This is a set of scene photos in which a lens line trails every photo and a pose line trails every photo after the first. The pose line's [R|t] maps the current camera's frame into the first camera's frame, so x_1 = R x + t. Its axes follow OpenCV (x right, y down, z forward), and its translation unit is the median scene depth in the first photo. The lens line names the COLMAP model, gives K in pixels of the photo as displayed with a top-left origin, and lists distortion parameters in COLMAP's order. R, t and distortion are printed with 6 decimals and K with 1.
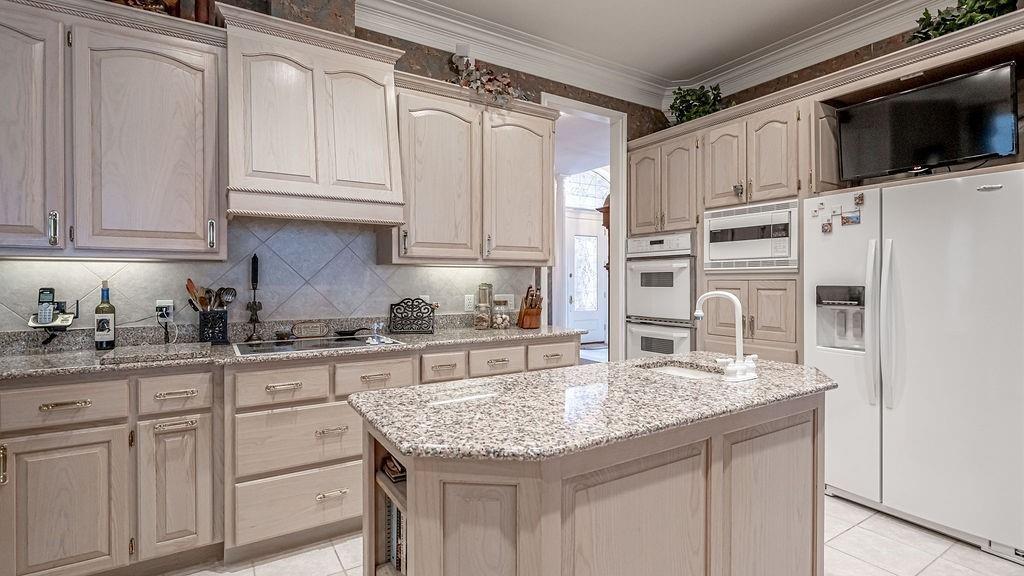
lens RADIAL K [[473.1, 0, 505.1], [0, 473.1, 281.1], [0, 0, 1]] dist [0.003027, 0.000206]
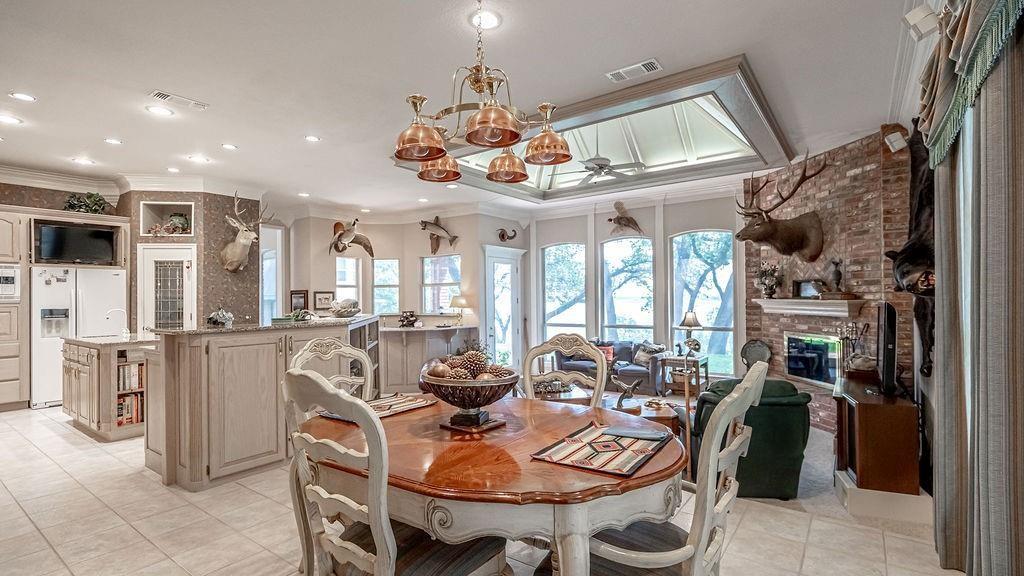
lens RADIAL K [[473.1, 0, 513.4], [0, 473.1, 295.9], [0, 0, 1]] dist [0.003027, 0.000206]
pose [[-0.382782, 0.010645, 0.923778, -1.000037], [0.010073, 0.999922, -0.007348, -0.006449], [-0.923784, 0.006492, -0.382859, -0.059270]]
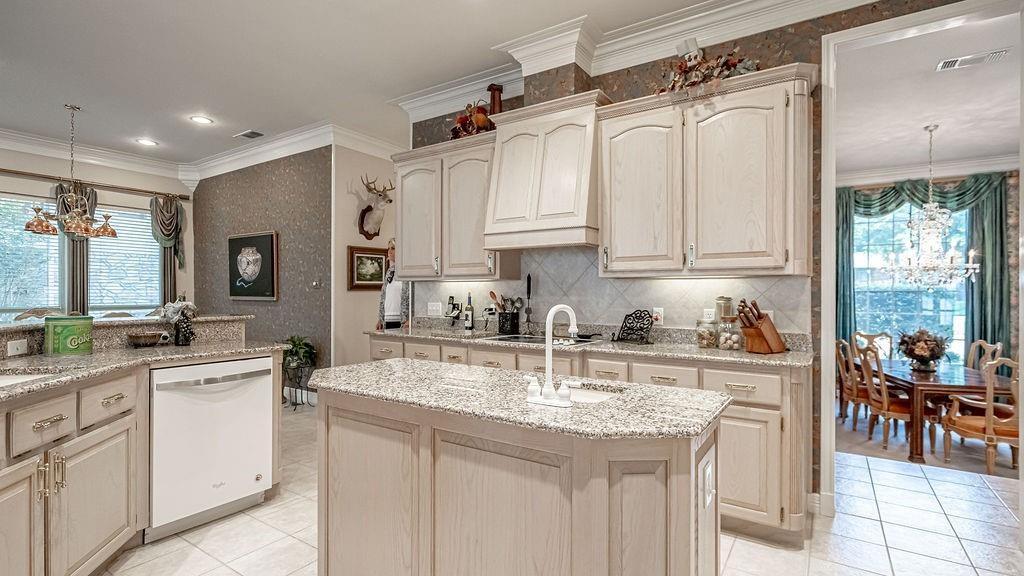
lens RADIAL K [[473.1, 0, 506.2], [0, 473.1, 294.7], [0, 0, 1]] dist [0.003027, 0.000206]
pose [[0.428017, 0.002375, -0.903768, 0.732326], [-0.008351, 0.999964, -0.001327, 0.007825], [0.903732, 0.008115, 0.428021, 0.330187]]
